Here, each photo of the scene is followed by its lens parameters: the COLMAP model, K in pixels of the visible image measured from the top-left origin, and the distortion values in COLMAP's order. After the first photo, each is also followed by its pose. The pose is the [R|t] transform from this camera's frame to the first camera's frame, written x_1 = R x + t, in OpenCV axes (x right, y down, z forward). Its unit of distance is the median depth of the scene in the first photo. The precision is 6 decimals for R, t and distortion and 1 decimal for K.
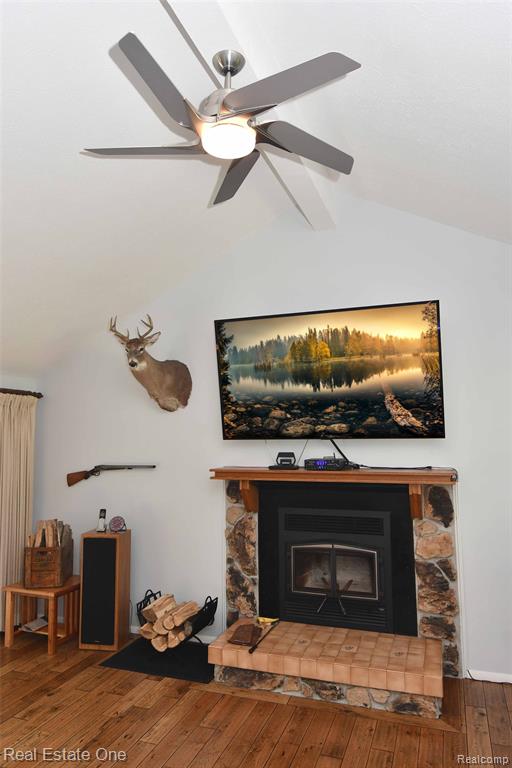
lens RADIAL K [[512.7, 0, 251.1], [0, 512.7, 388.6], [0, 0, 1]] dist [0.005457, -0.012274]
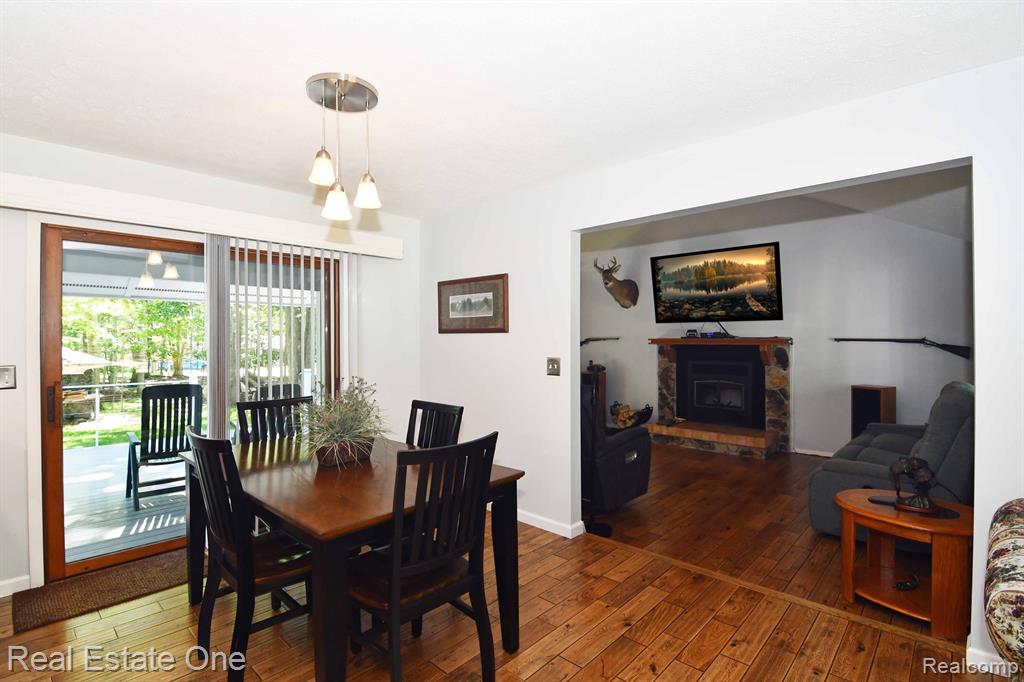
lens RADIAL K [[492.8, 0, 507.3], [0, 492.8, 335.2], [0, 0, 1]] dist [-0.009449, -0.006398]
pose [[0.917549, 0.004122, -0.397600, 0.168417], [0.030375, 0.996298, 0.080424, -0.014486], [0.396460, -0.085870, 0.914027, -0.874271]]
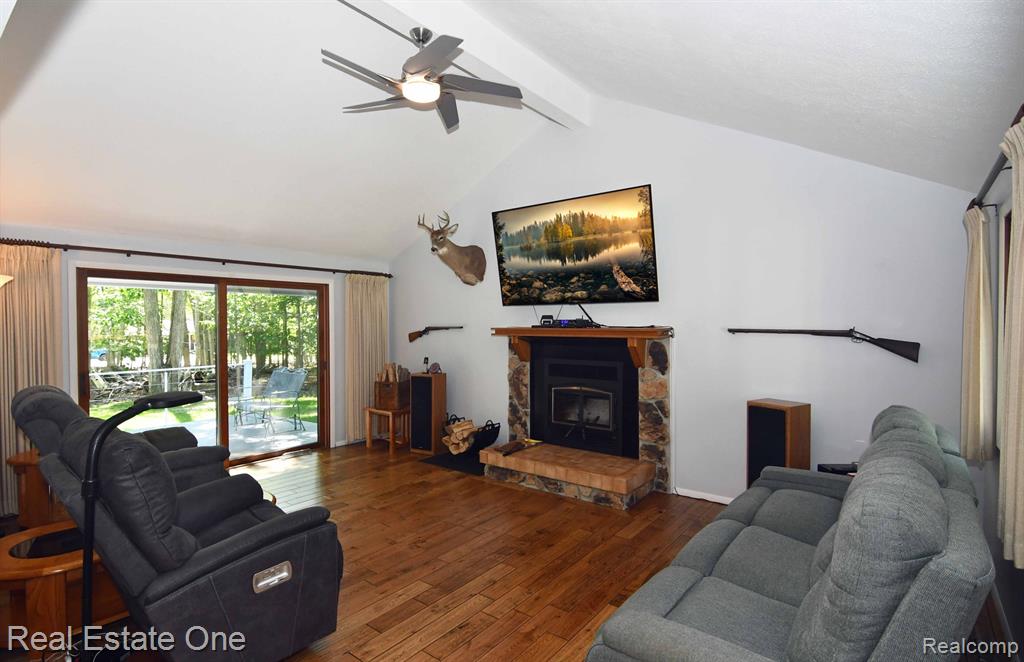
lens RADIAL K [[502.9, 0, 514.9], [0, 502.9, 331.8], [0, 0, 1]] dist [0.000230, -0.000845]
pose [[0.950127, 0.010473, -0.311686, 0.398698], [0.024110, 0.993978, 0.106895, 0.032692], [0.310929, -0.109079, 0.944153, -0.211448]]
